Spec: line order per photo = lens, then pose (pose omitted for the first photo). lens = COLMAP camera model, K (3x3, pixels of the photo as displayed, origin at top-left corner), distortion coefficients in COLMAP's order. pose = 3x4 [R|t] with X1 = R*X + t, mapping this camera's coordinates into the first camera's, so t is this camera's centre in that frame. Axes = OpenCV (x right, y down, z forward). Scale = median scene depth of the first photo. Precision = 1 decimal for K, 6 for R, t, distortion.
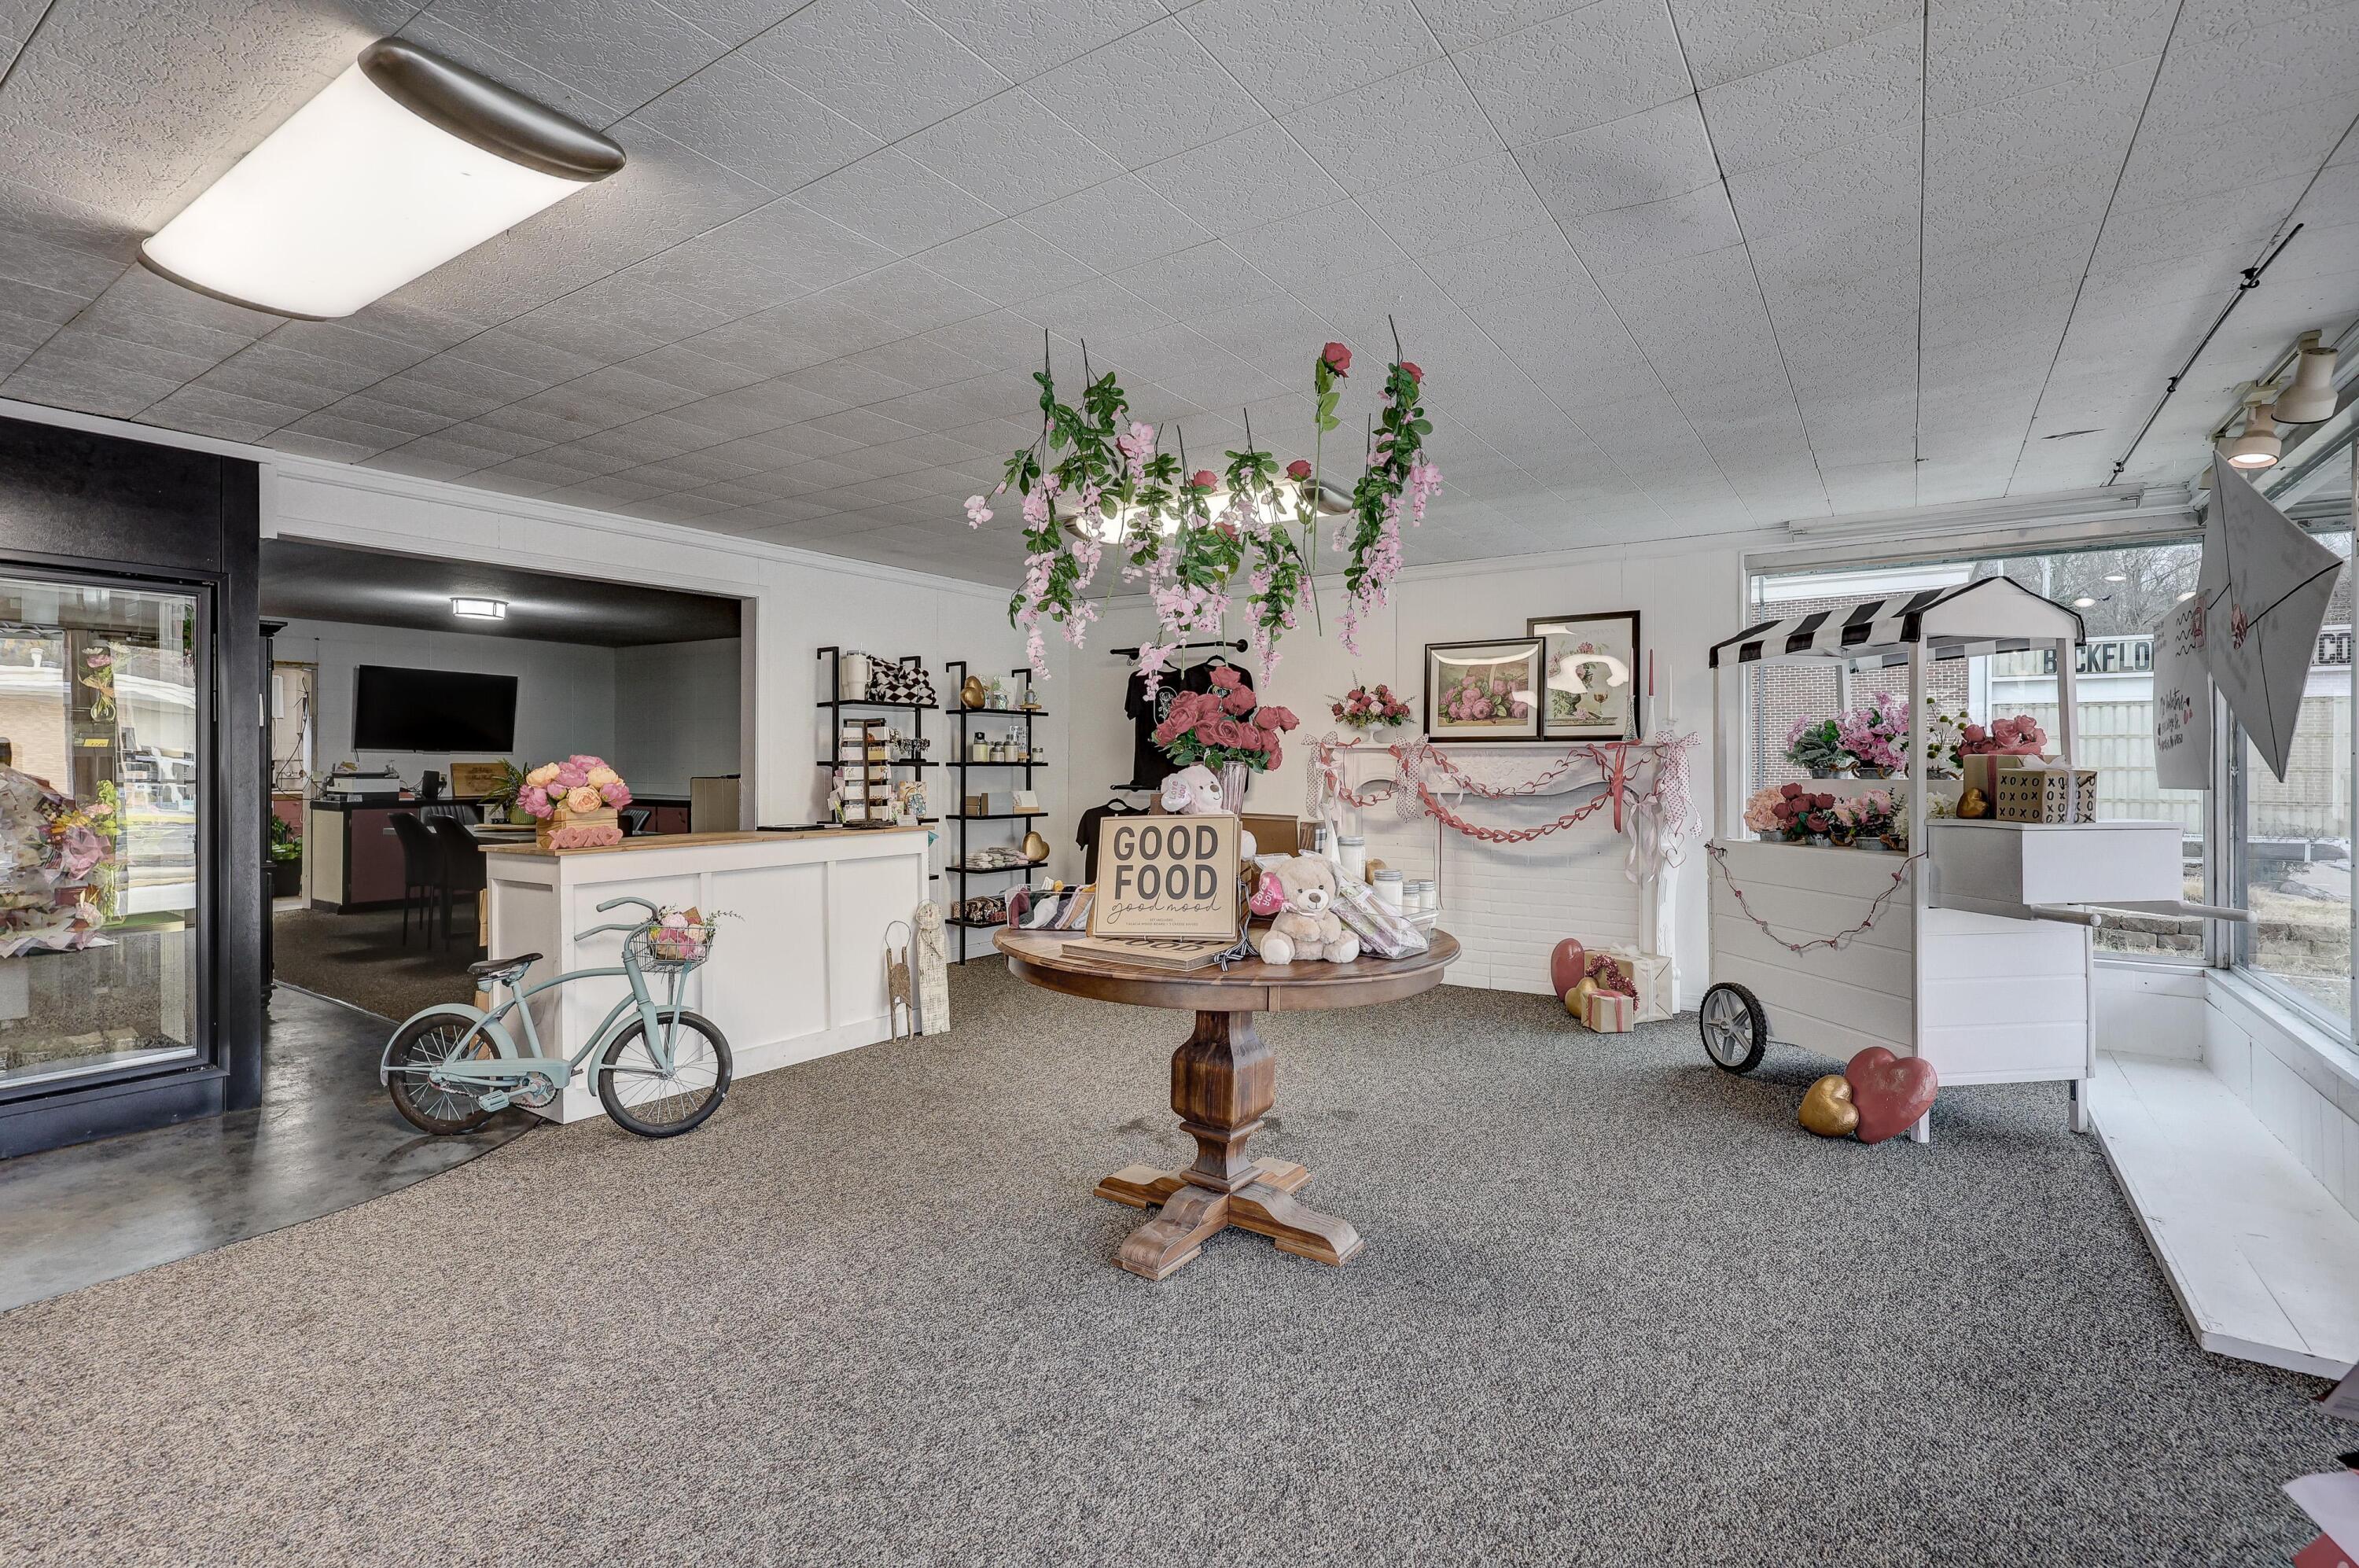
lens RADIAL K [[1043.0, 0, 1238.2], [0, 1043.0, 764.1], [0, 0, 1]] dist [-0.000461, -0.000149]
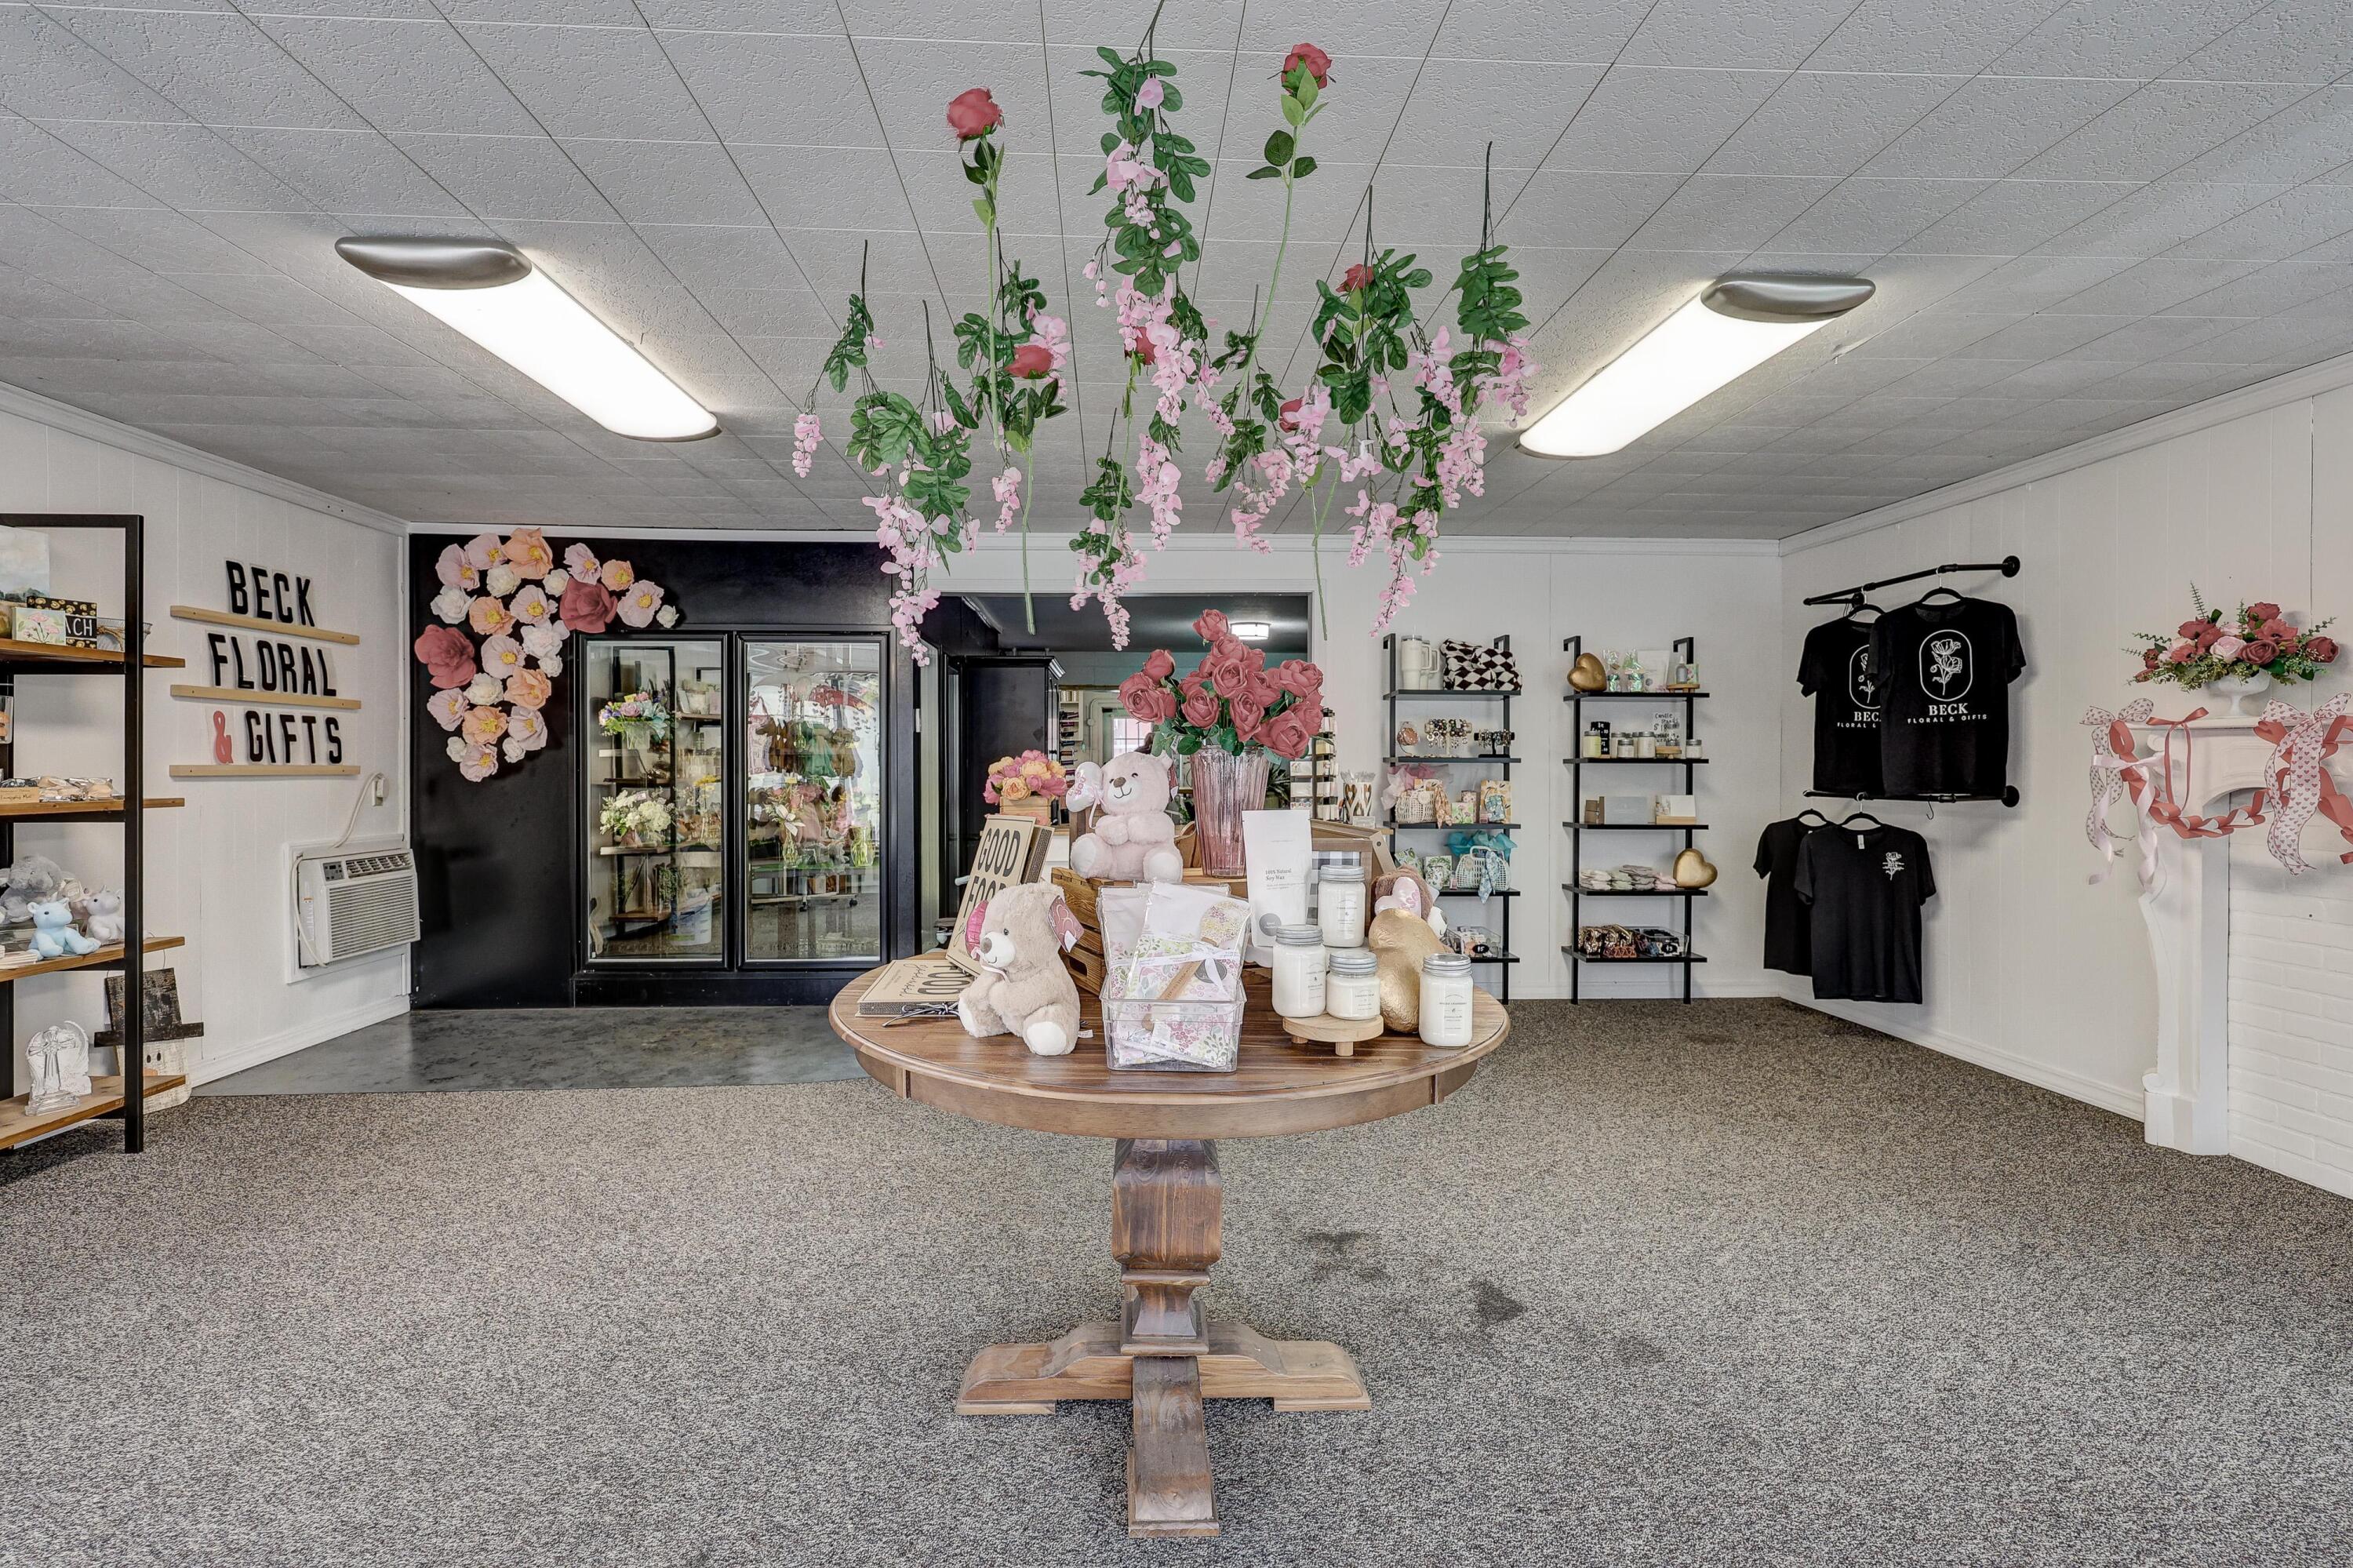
lens RADIAL K [[1088.0, 0, 1203.8], [0, 1088.0, 782.3], [0, 0, 1]] dist [0.001051, -0.000022]
pose [[0.588709, 0.014384, -0.808217, 0.361177], [-0.002105, 0.999866, 0.016262, 0.005289], [0.808342, -0.007872, 0.588660, 0.357088]]
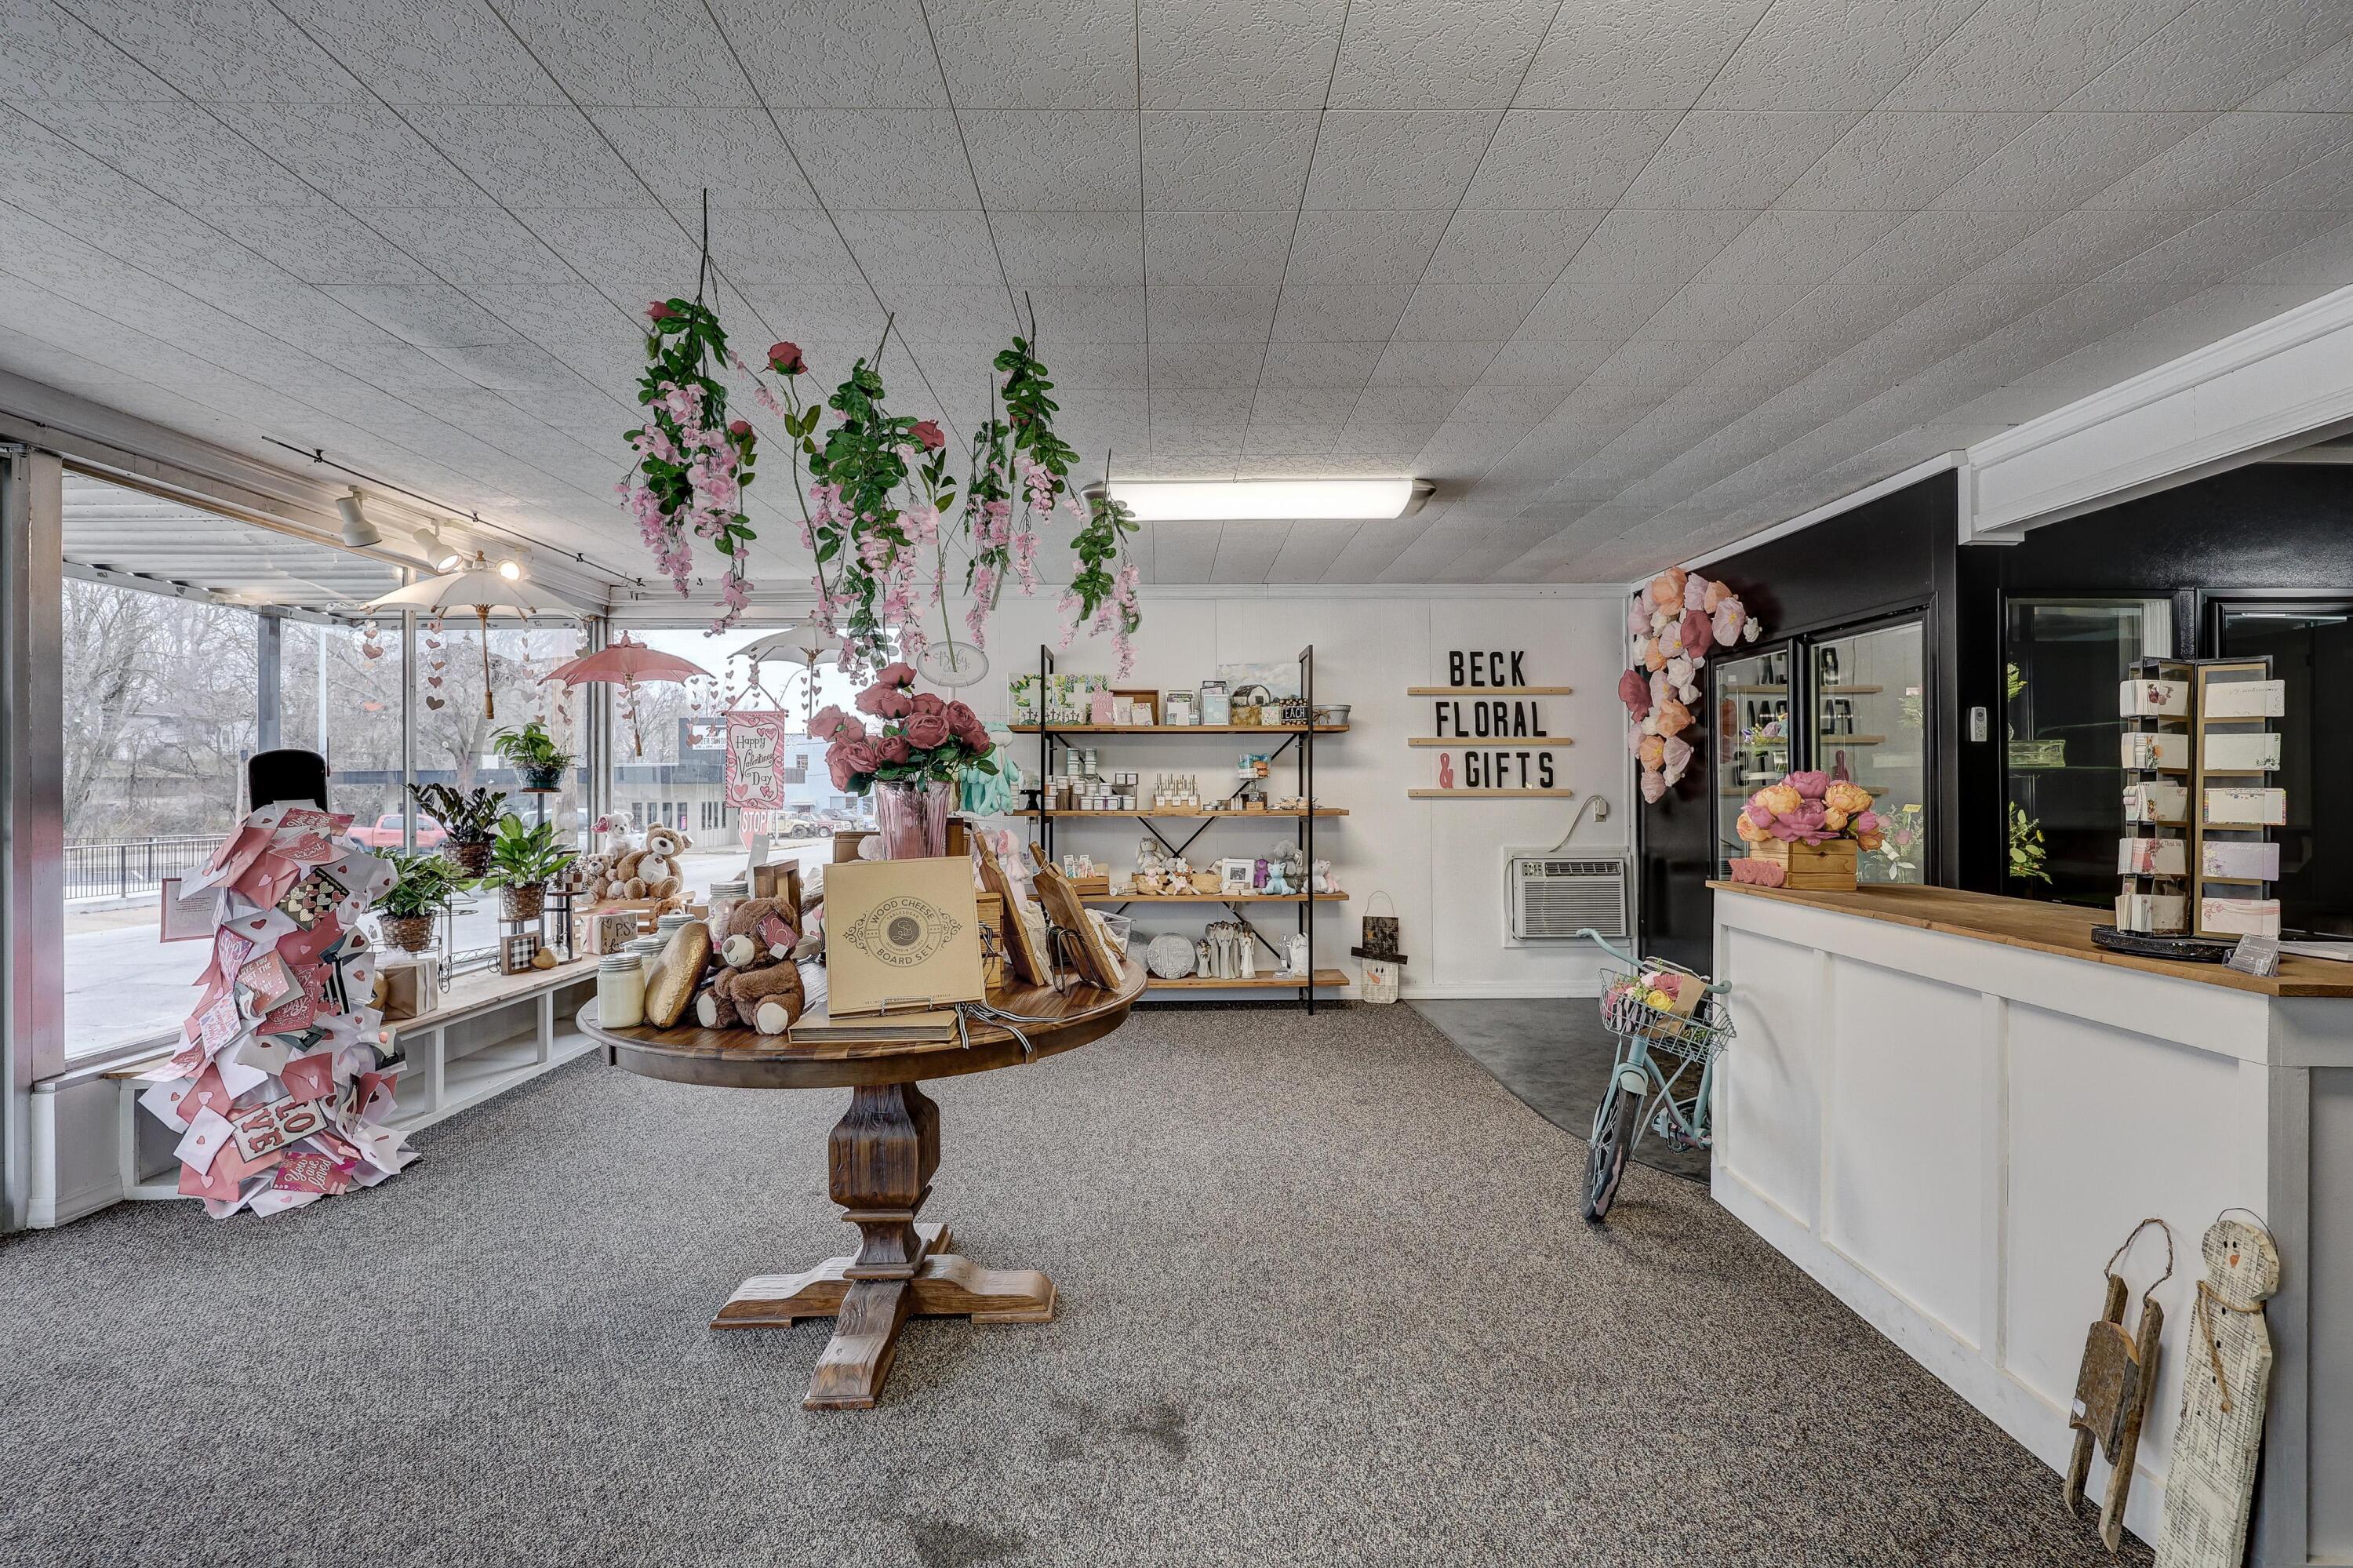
lens RADIAL K [[1102.7, 0, 1186.0], [0, 1102.7, 781.5], [0, 0, 1]] dist [-0.000209, -0.000299]
pose [[-0.850509, 0.001547, -0.525959, 0.155122], [0.002904, 0.999994, -0.001755, -0.000383], [0.525953, -0.003021, -0.850508, 1.158295]]
